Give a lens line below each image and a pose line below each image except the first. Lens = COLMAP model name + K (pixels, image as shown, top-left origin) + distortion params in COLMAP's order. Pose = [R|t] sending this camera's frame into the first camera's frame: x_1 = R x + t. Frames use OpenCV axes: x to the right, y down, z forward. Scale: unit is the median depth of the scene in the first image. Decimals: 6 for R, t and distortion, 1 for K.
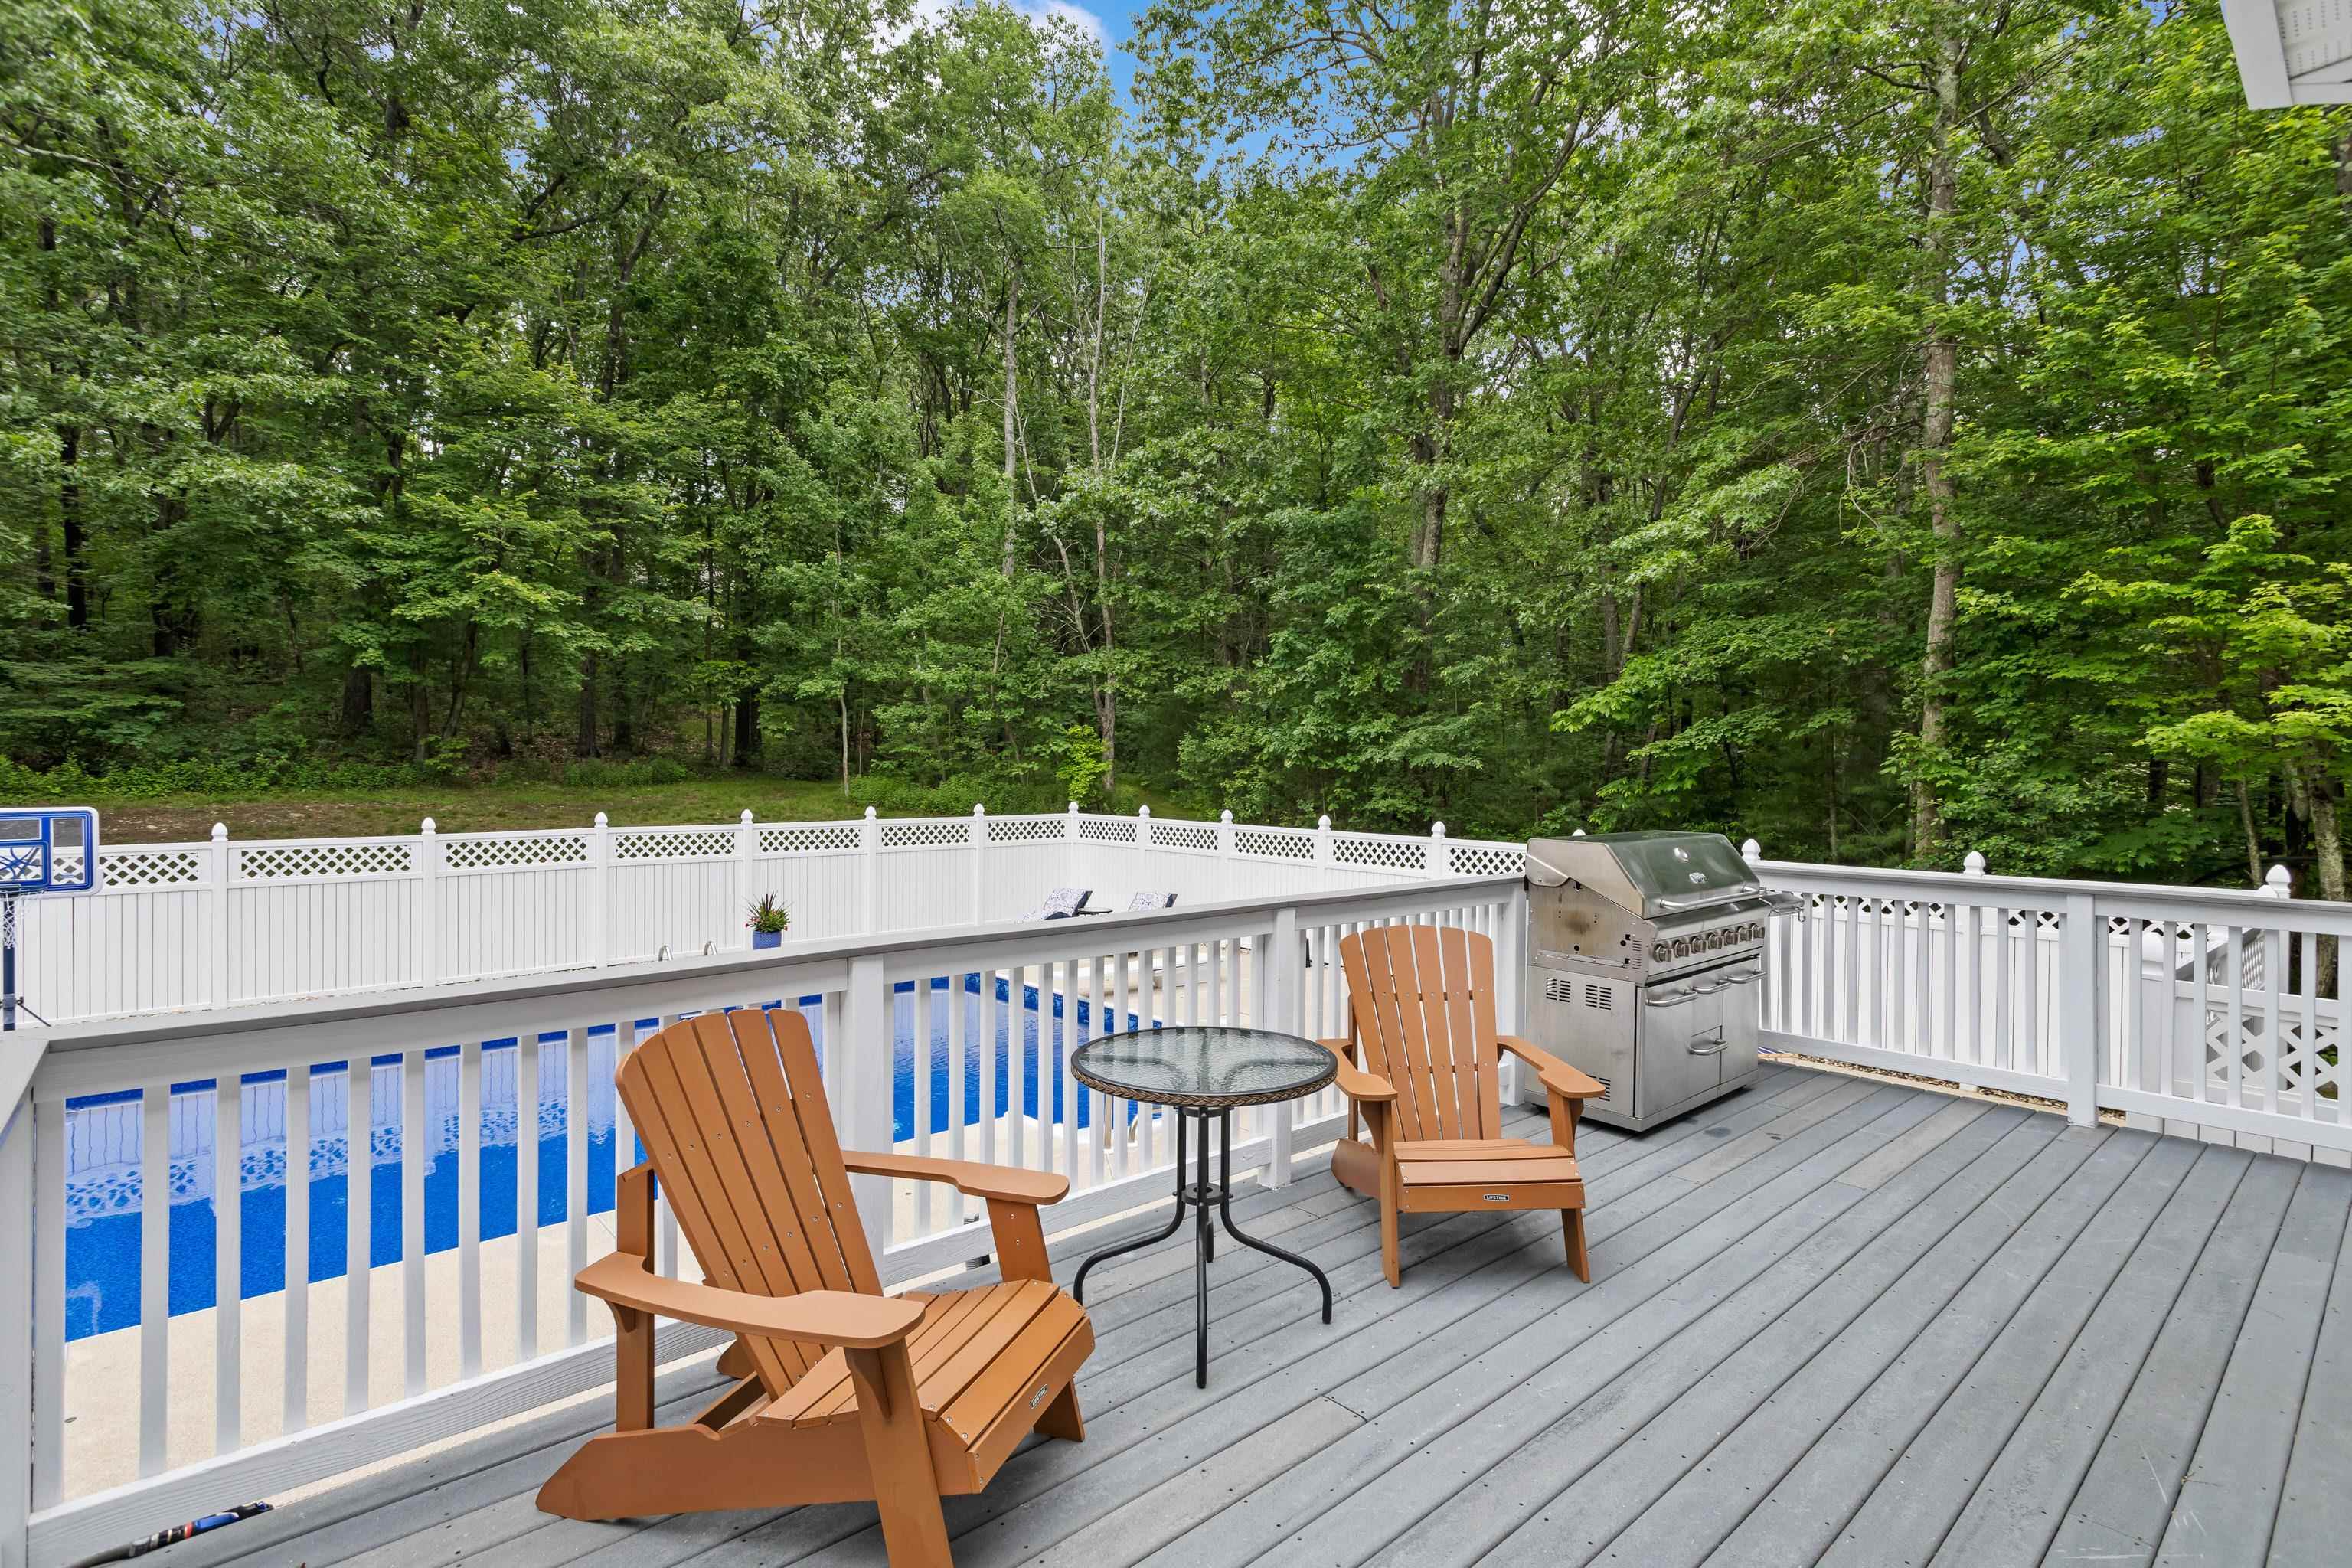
lens RADIAL K [[1137.4, 0, 1176.0], [0, 1137.4, 784.0], [0, 0, 1]] dist [-0.001015, -0.000249]
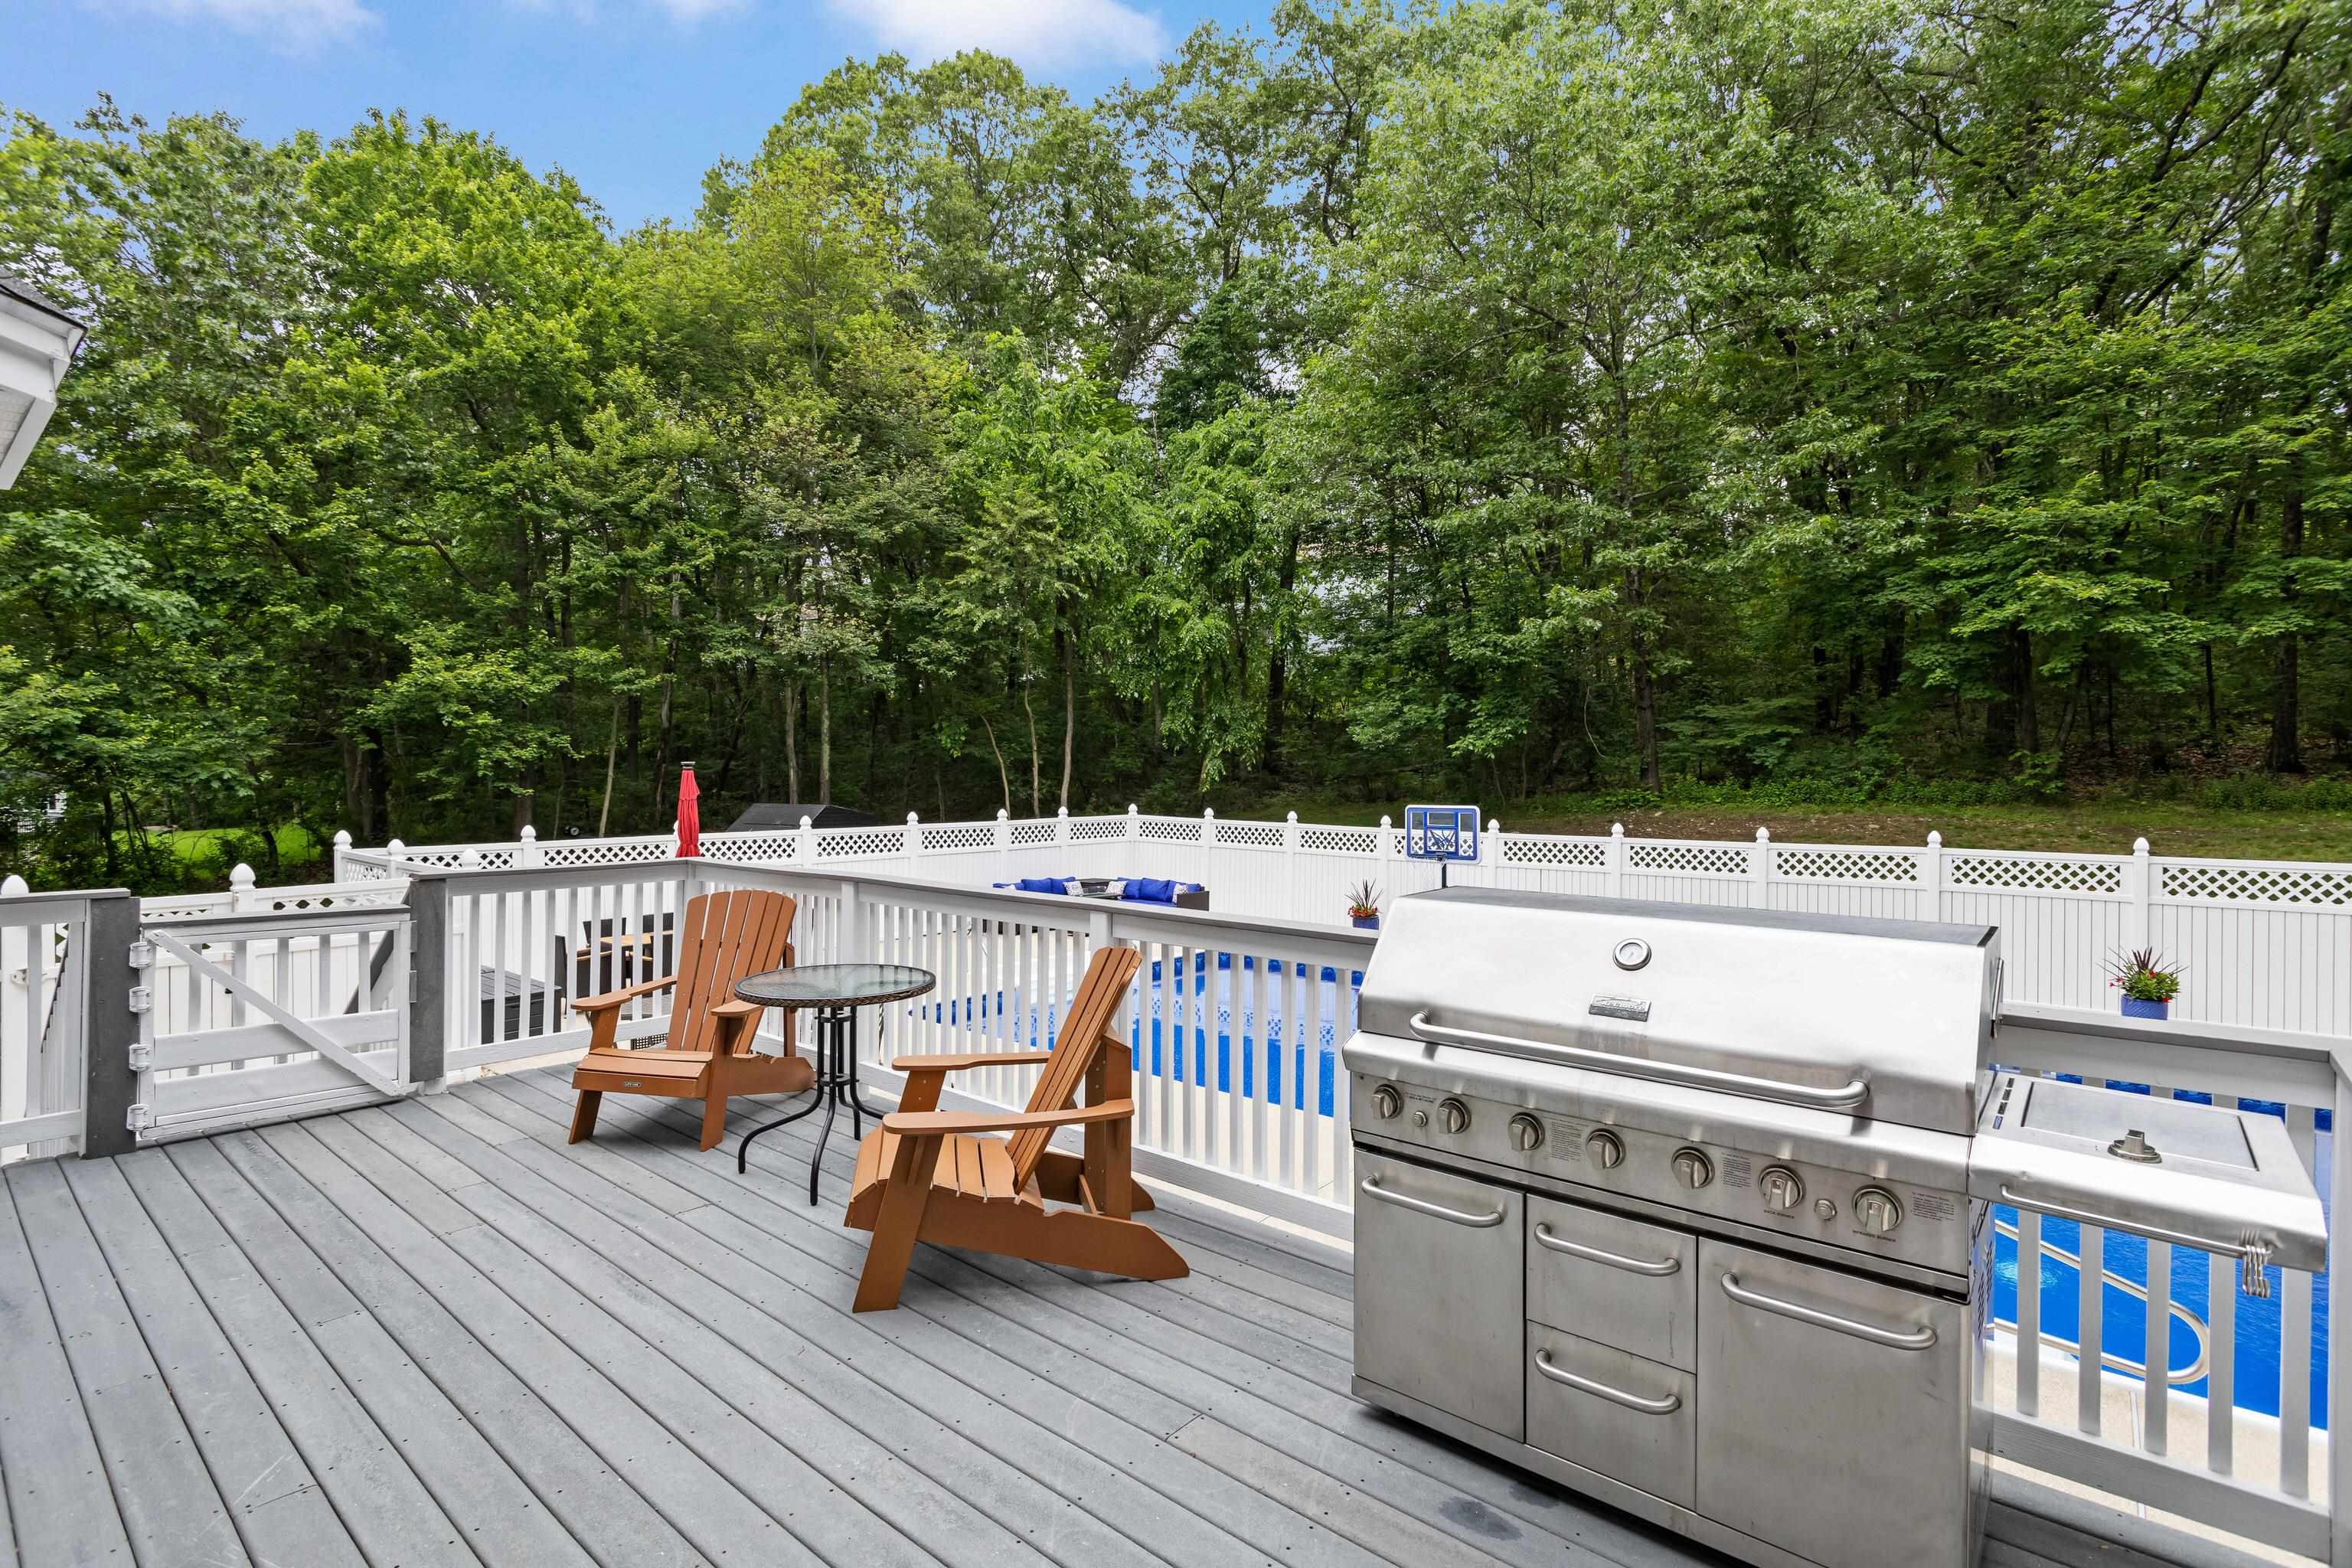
lens RADIAL K [[1108.1, 0, 1176.0], [0, 1108.1, 784.0], [0, 0, 1]] dist [0.002908, 0.000764]
pose [[0.135144, 0.003085, -0.990821, 0.303373], [-0.018263, 0.999833, 0.000622, -0.002701], [0.990658, 0.018011, 0.135178, 0.260193]]
